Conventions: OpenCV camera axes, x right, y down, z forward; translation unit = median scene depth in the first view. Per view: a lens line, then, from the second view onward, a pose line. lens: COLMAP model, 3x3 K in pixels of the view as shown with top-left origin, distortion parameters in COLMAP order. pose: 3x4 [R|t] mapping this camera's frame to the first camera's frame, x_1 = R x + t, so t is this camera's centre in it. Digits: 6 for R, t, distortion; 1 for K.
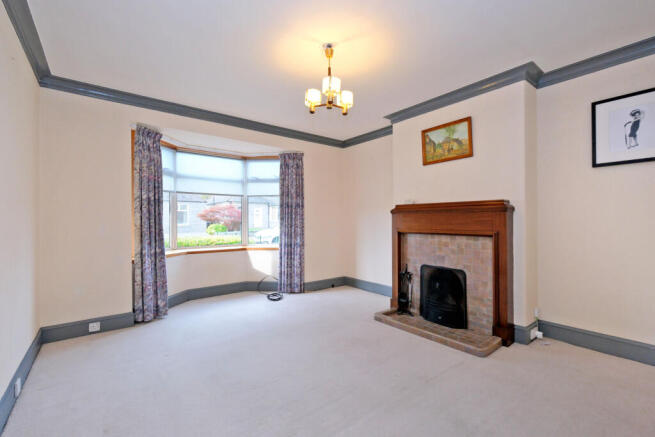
lens RADIAL K [[284.3, 0, 325.5], [0, 284.3, 217.3], [0, 0, 1]] dist [0.002202, 0.000350]
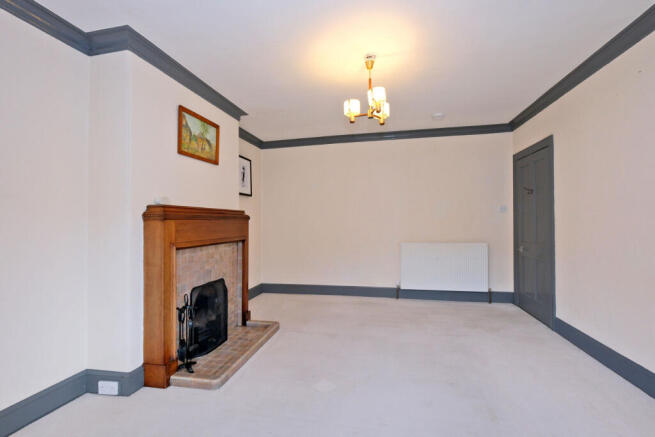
lens RADIAL K [[284.3, 0, 326.7], [0, 284.3, 219.5], [0, 0, 1]] dist [0.002202, 0.000350]
pose [[-0.629709, 0.010516, 0.776760, -0.485913], [0.008461, 0.999942, -0.006679, -0.008396], [-0.776785, 0.002366, -0.629761, 1.253579]]
